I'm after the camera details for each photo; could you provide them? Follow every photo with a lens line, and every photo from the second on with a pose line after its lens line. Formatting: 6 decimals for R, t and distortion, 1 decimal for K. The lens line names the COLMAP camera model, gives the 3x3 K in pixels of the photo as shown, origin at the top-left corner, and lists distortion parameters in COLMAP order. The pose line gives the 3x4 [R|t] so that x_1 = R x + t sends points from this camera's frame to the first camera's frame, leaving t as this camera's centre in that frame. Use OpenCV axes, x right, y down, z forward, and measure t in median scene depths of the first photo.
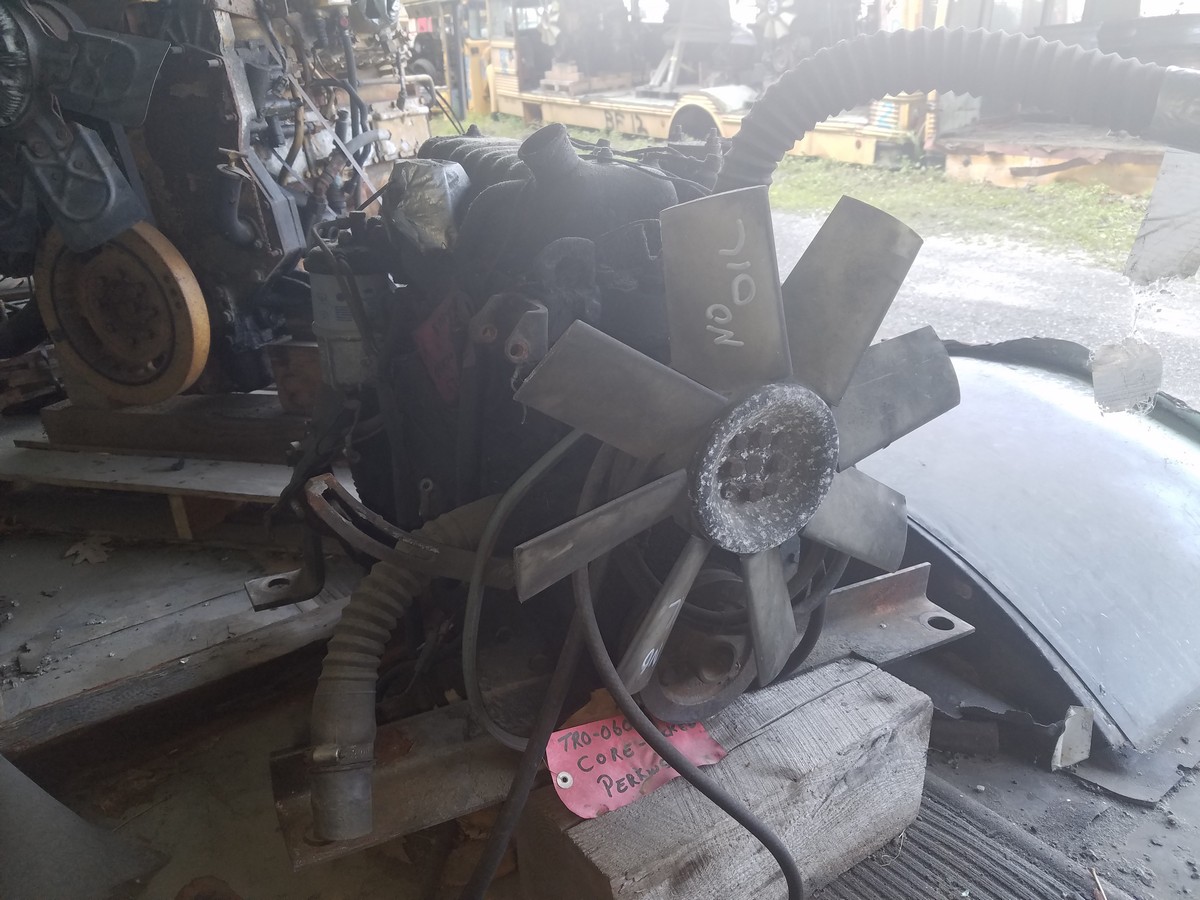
lens RADIAL K [[928.6, 0, 600.0], [0, 928.6, 450.0], [0, 0, 1]] dist [0.033967, -0.007084]
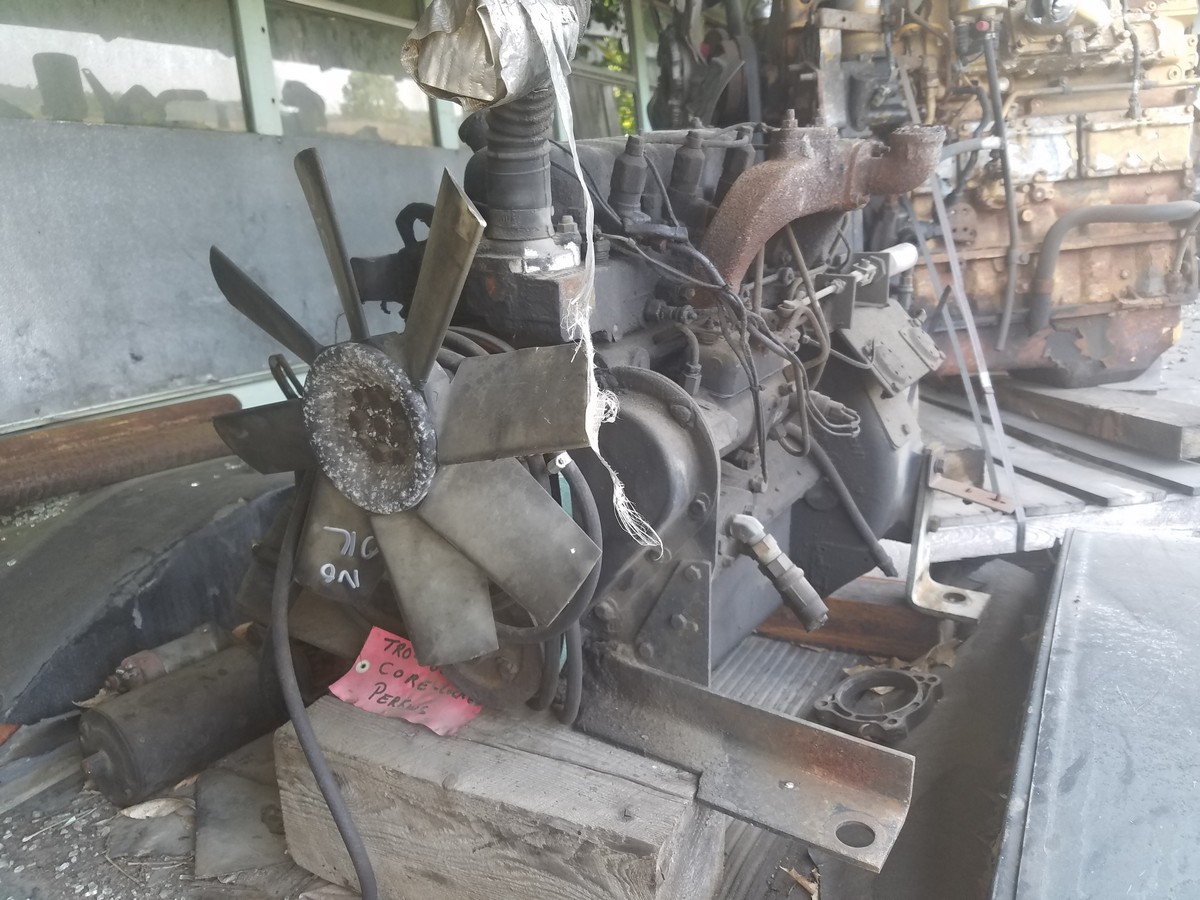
lens RADIAL K [[928.6, 0, 600.0], [0, 928.6, 450.0], [0, 0, 1]] dist [0.033967, -0.007084]
pose [[0.489920, 0.276412, -0.826786, 0.967407], [-0.301283, 0.943648, 0.136953, -0.146219], [0.818051, 0.182001, 0.545590, 0.542308]]
